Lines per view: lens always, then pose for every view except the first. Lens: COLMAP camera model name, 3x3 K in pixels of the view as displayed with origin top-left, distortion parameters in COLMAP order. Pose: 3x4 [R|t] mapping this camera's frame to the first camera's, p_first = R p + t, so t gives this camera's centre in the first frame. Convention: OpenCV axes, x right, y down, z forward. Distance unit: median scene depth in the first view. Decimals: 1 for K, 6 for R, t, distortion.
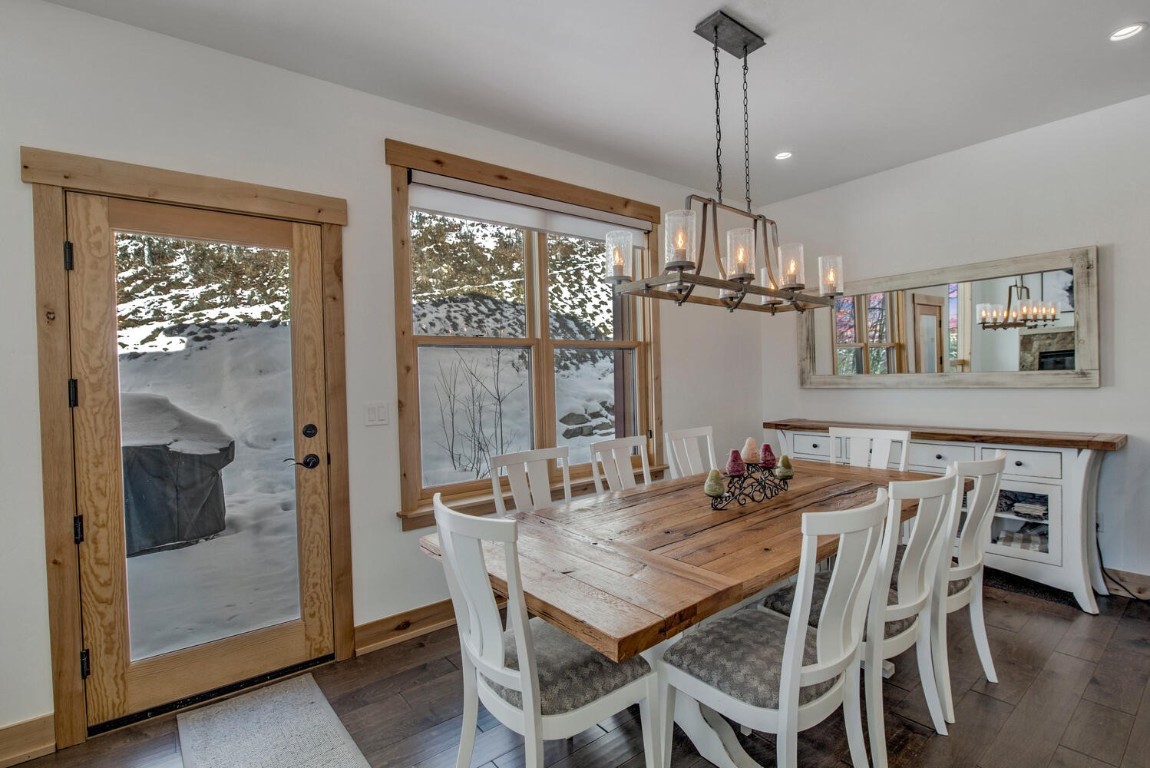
lens RADIAL K [[538.2, 0, 575.0], [0, 538.2, 384.0], [0, 0, 1]] dist [-0.016639, -0.000362]
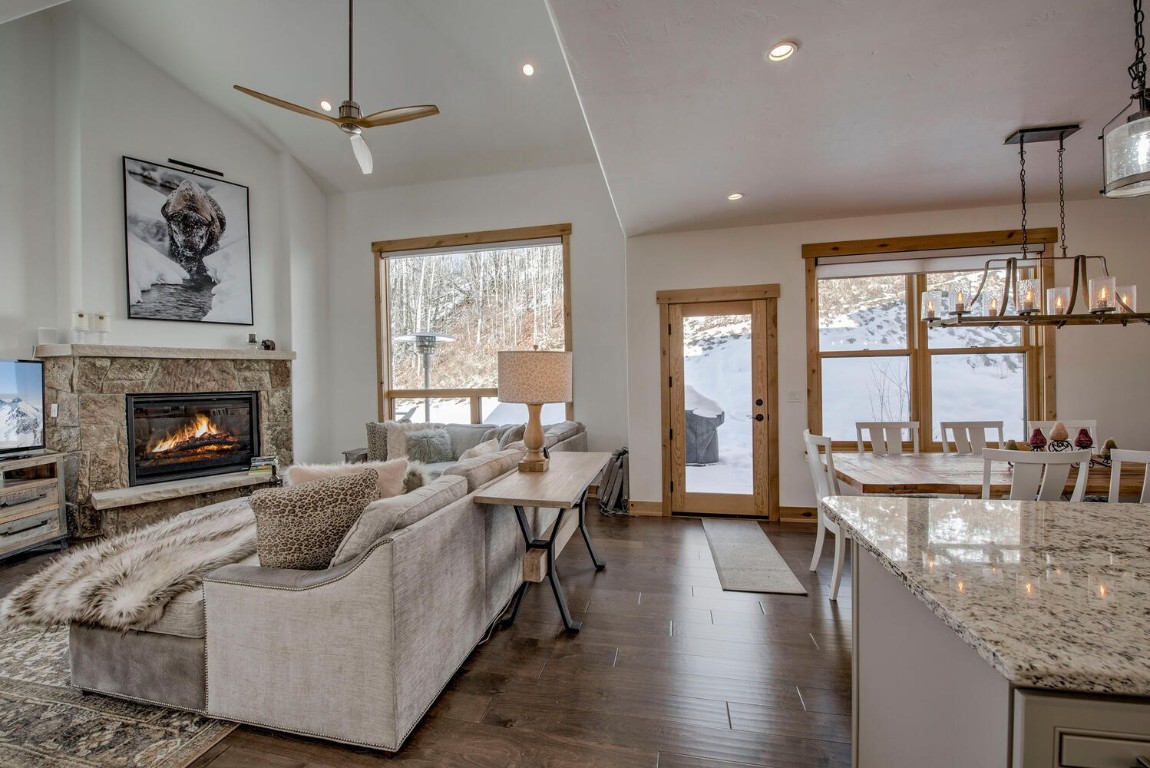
lens RADIAL K [[458.9, 0, 573.7], [0, 458.9, 385.7], [0, 0, 1]] dist [-0.019047, -0.001075]
pose [[0.634859, 0.021016, -0.772342, 0.344575], [-0.008411, 0.999759, 0.020291, -0.004760], [0.772582, -0.006386, 0.634883, -0.558850]]
